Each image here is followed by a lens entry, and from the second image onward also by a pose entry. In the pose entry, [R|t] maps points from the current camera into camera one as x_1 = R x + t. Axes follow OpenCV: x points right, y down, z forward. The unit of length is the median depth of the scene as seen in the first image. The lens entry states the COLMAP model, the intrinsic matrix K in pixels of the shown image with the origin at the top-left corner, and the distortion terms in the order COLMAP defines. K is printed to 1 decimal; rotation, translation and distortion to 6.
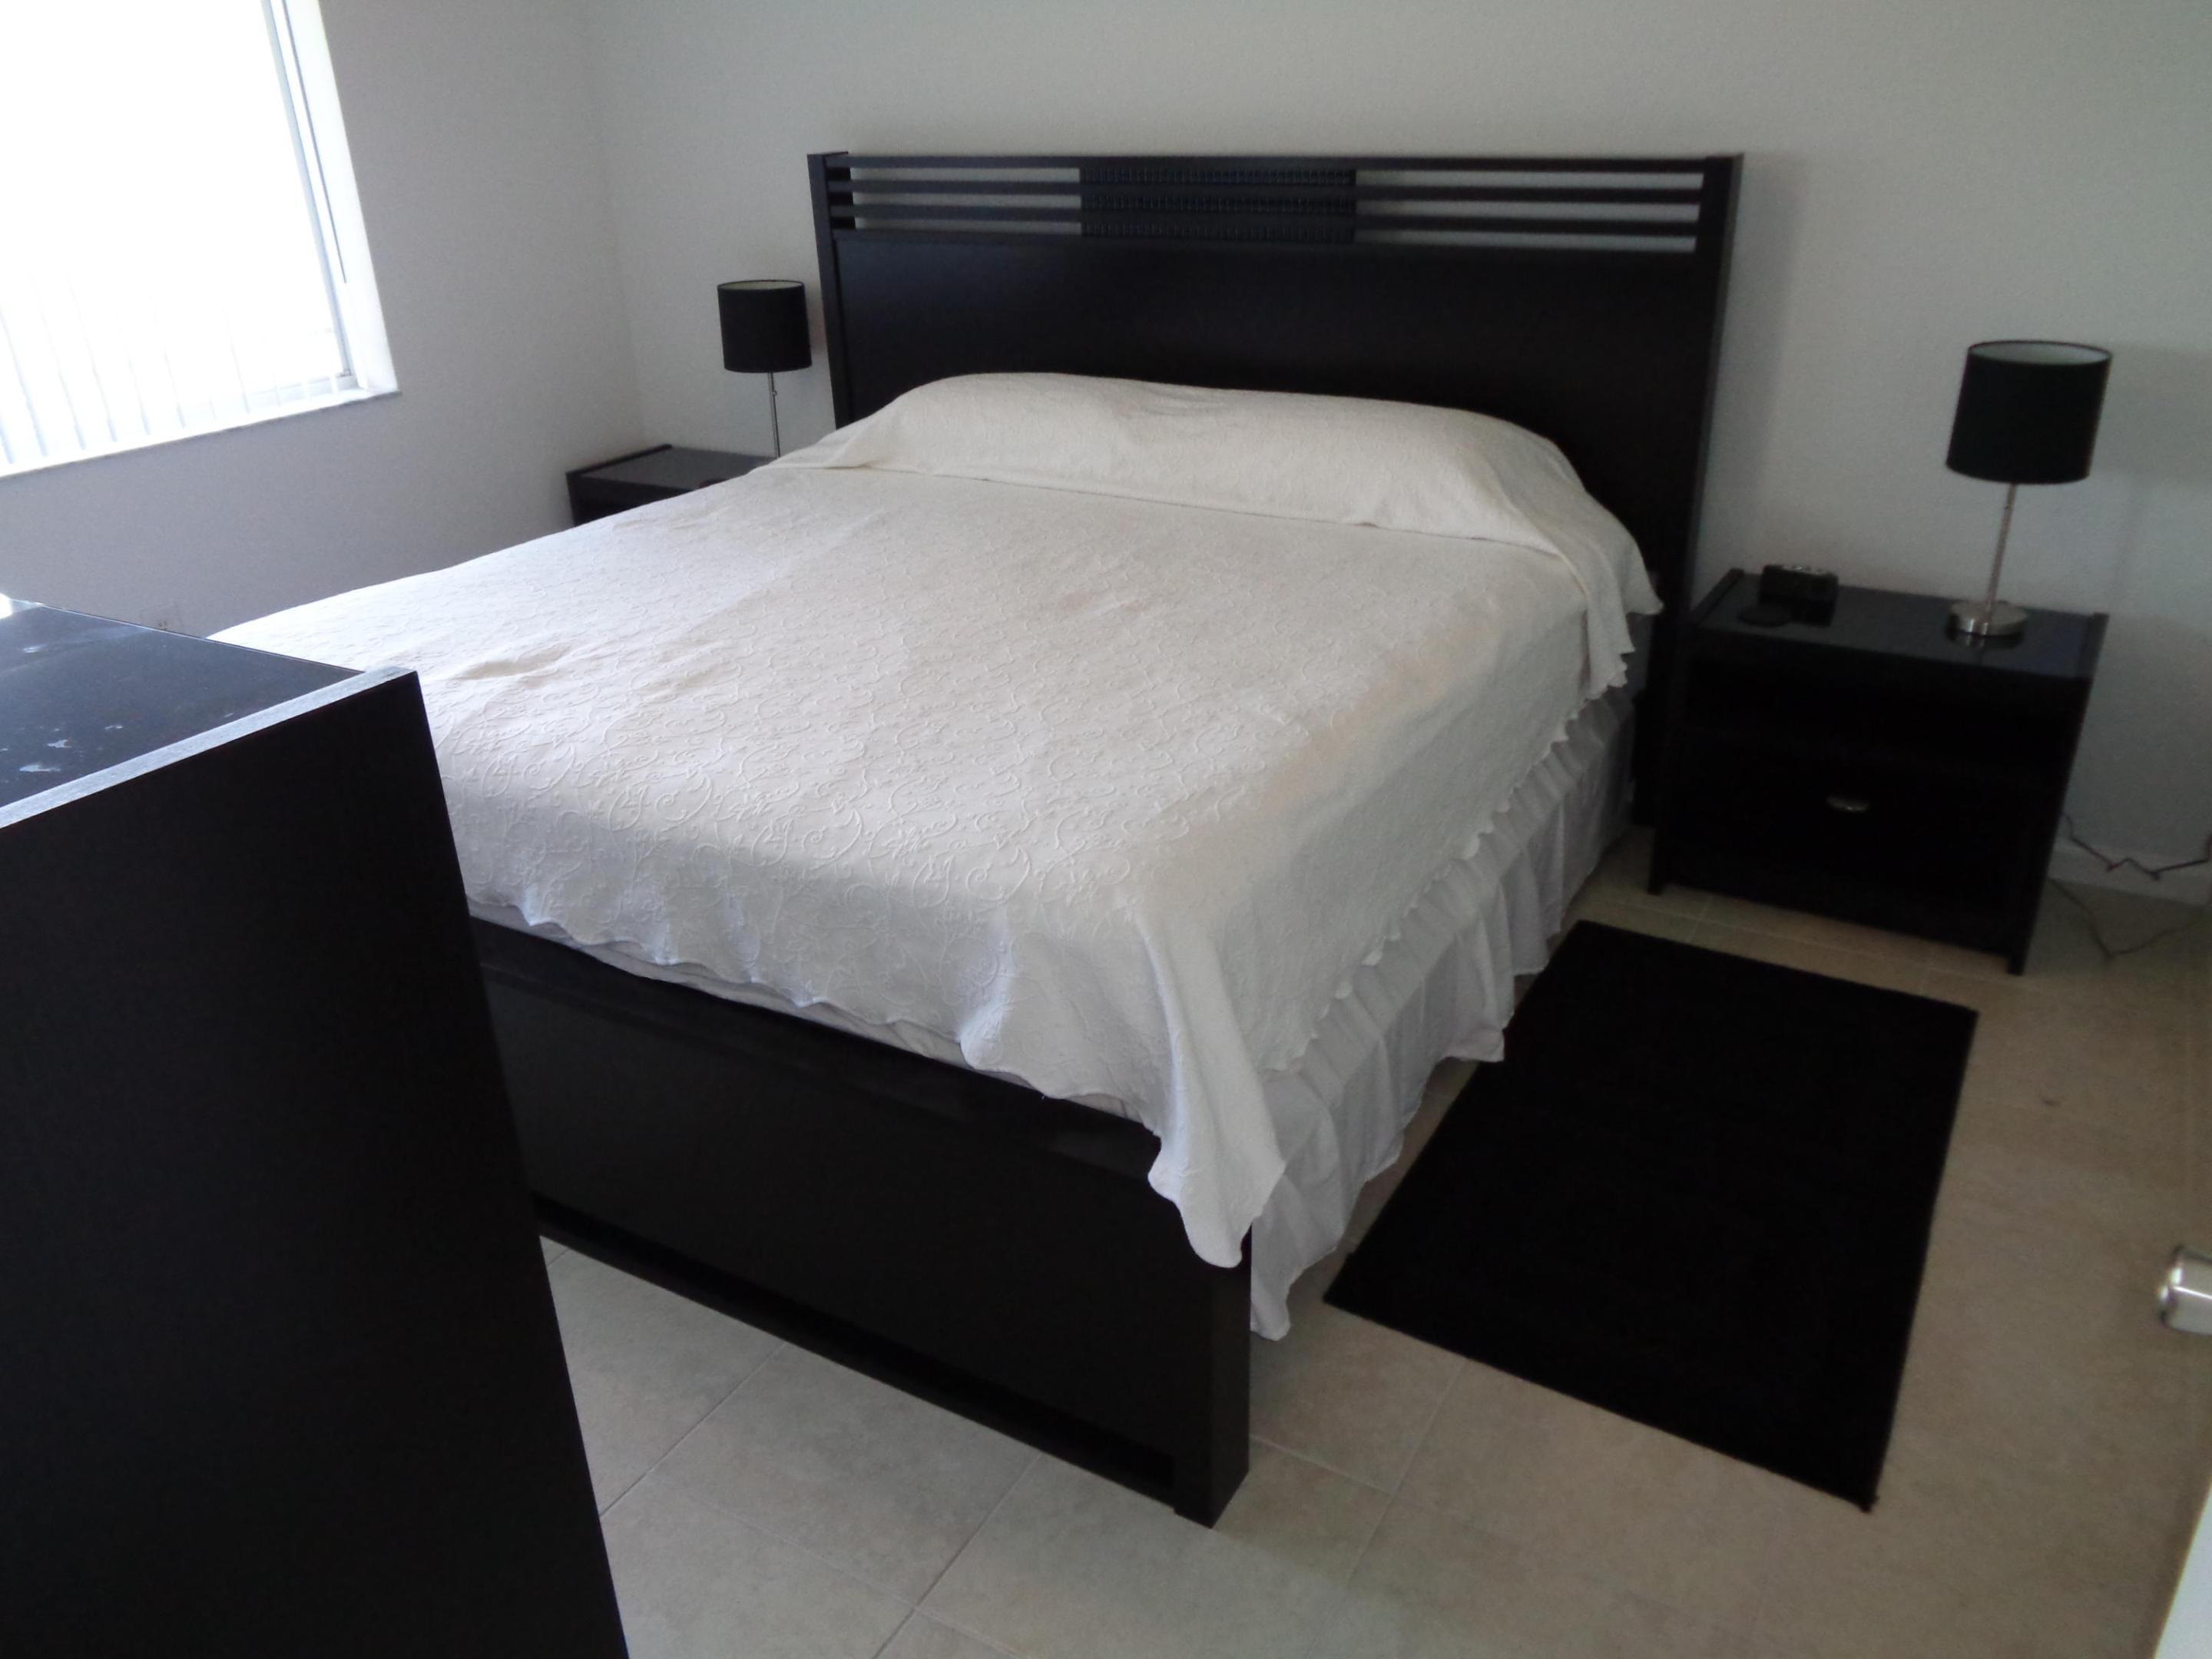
lens RADIAL K [[1694.9, 0, 1111.7], [0, 1694.9, 823.0], [0, 0, 1]] dist [0.007257, 0.015761]
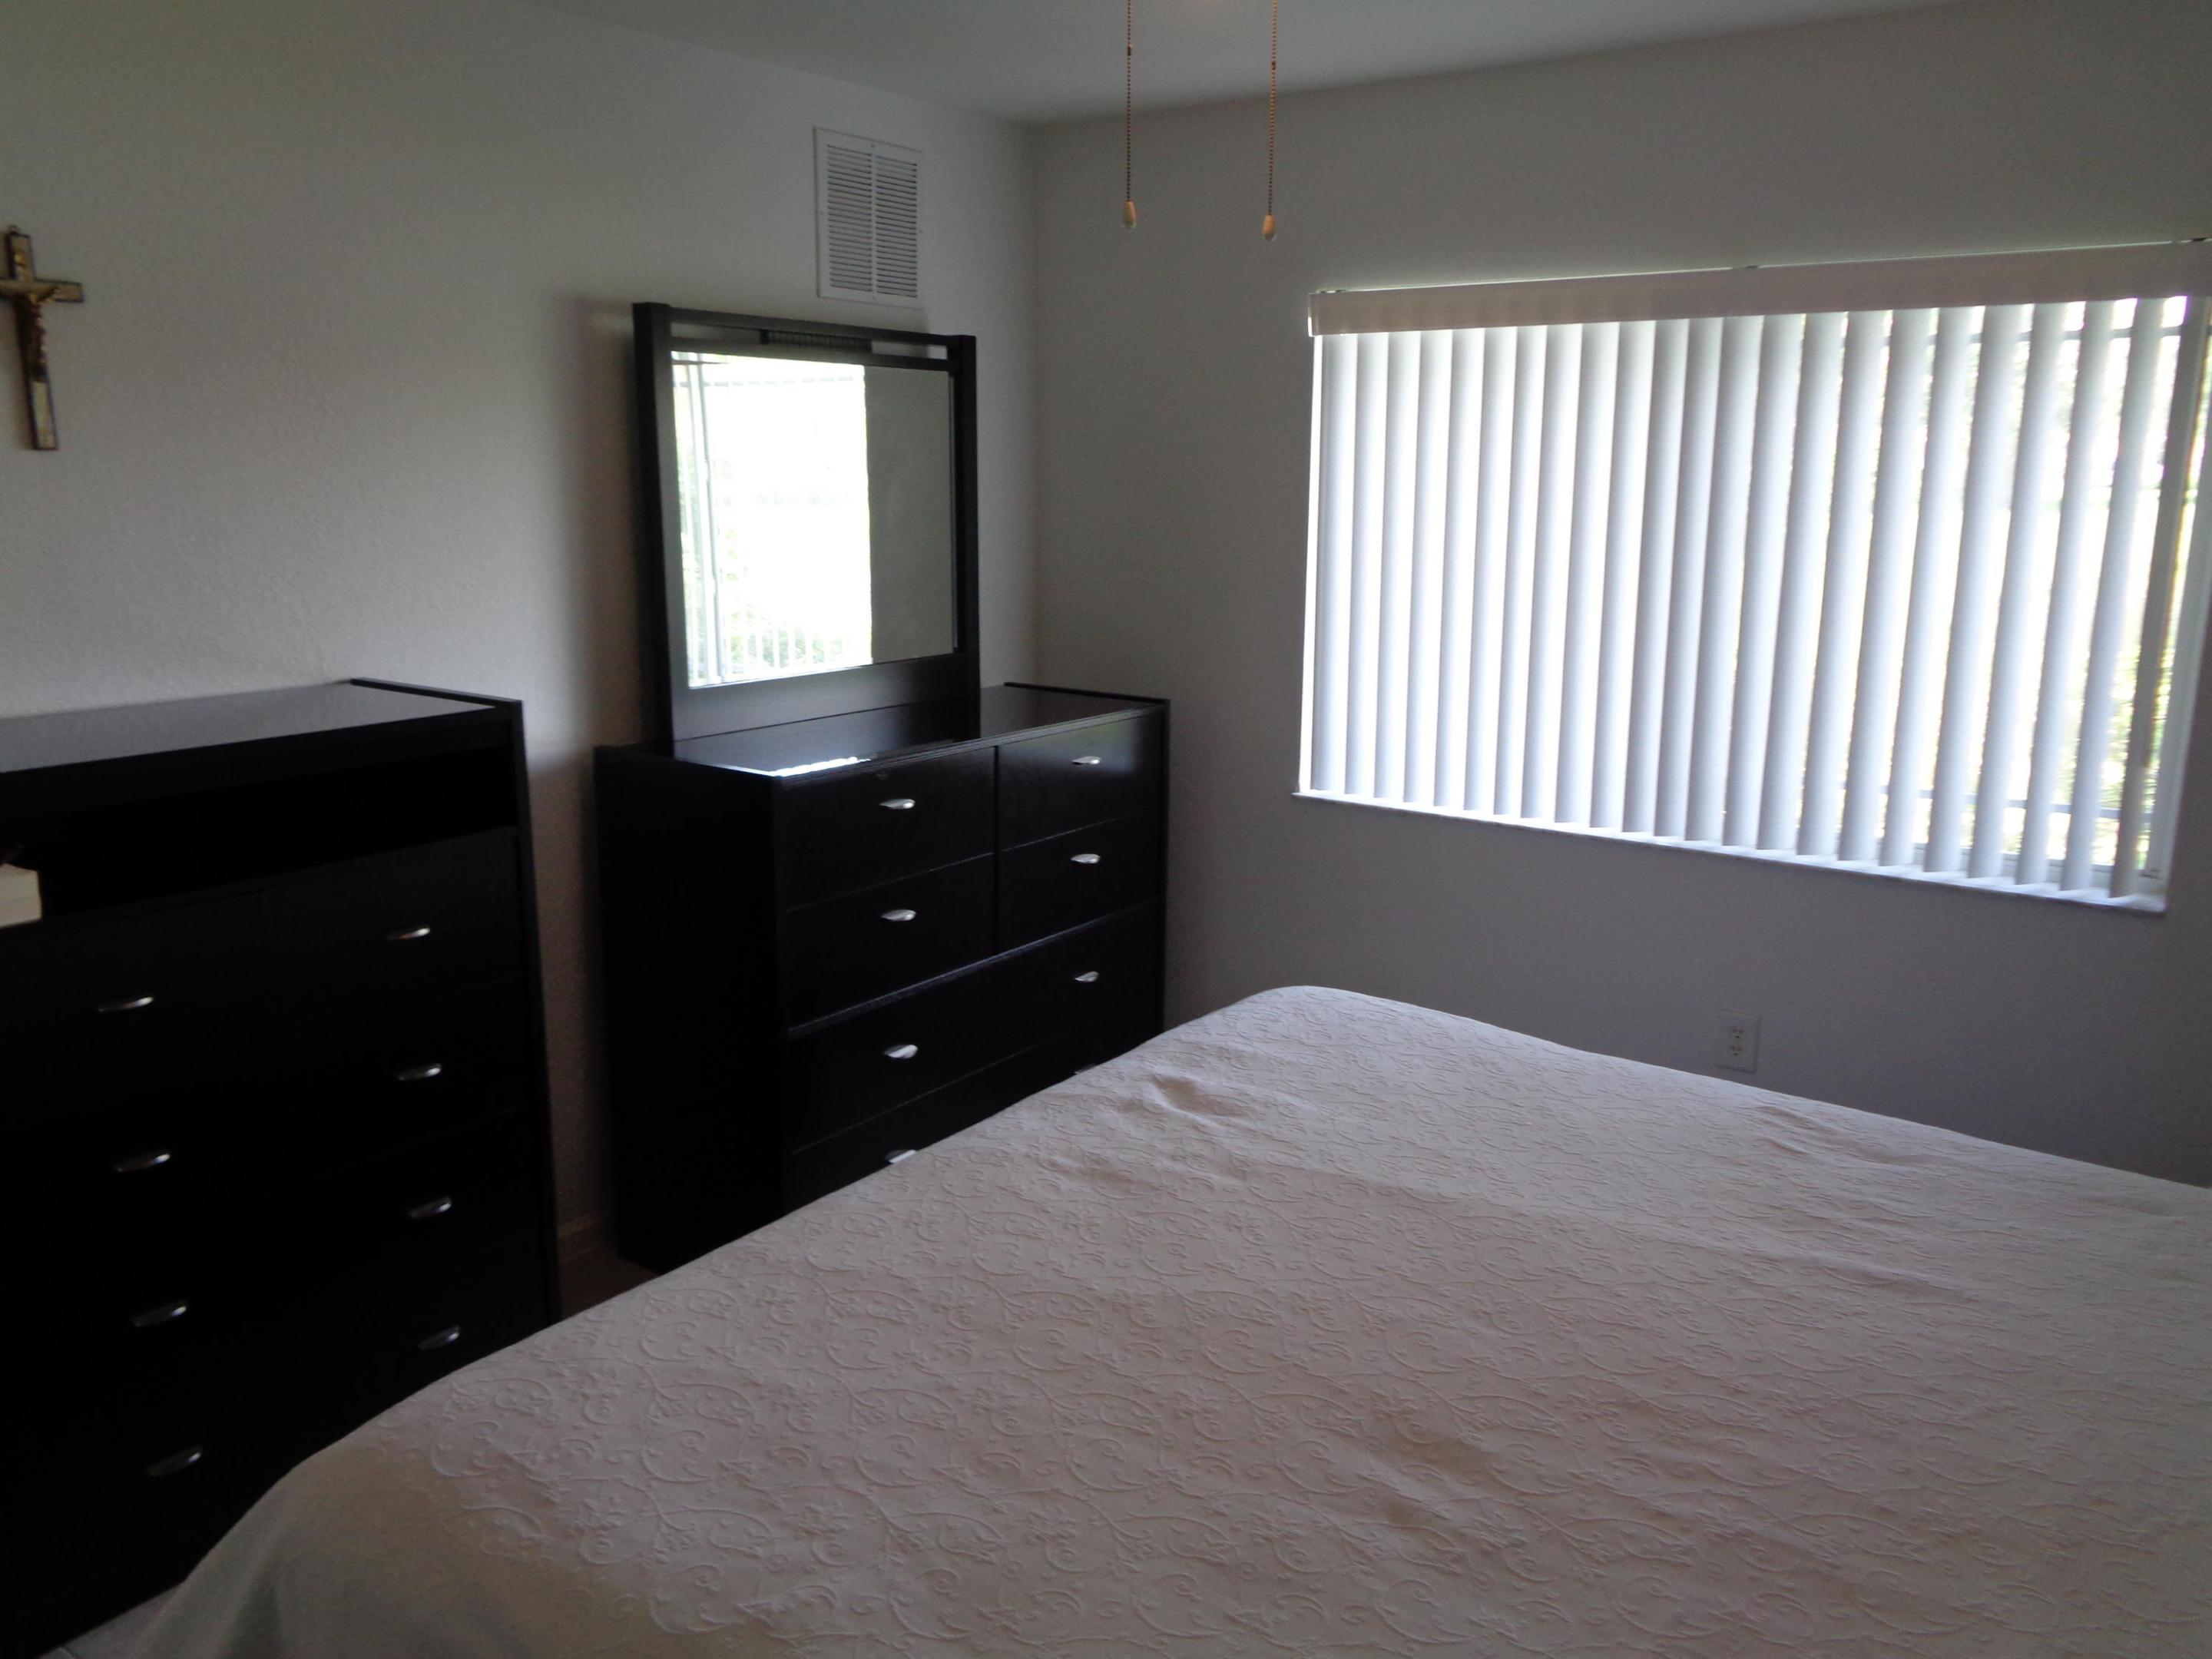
lens RADIAL K [[1694.9, 0, 1111.7], [0, 1694.9, 823.0], [0, 0, 1]] dist [0.007257, 0.015761]
pose [[-0.126586, 0.235110, -0.963690, 0.542422], [-0.412334, 0.871124, 0.266689, -0.465129], [0.902195, 0.431122, -0.013328, 0.904303]]
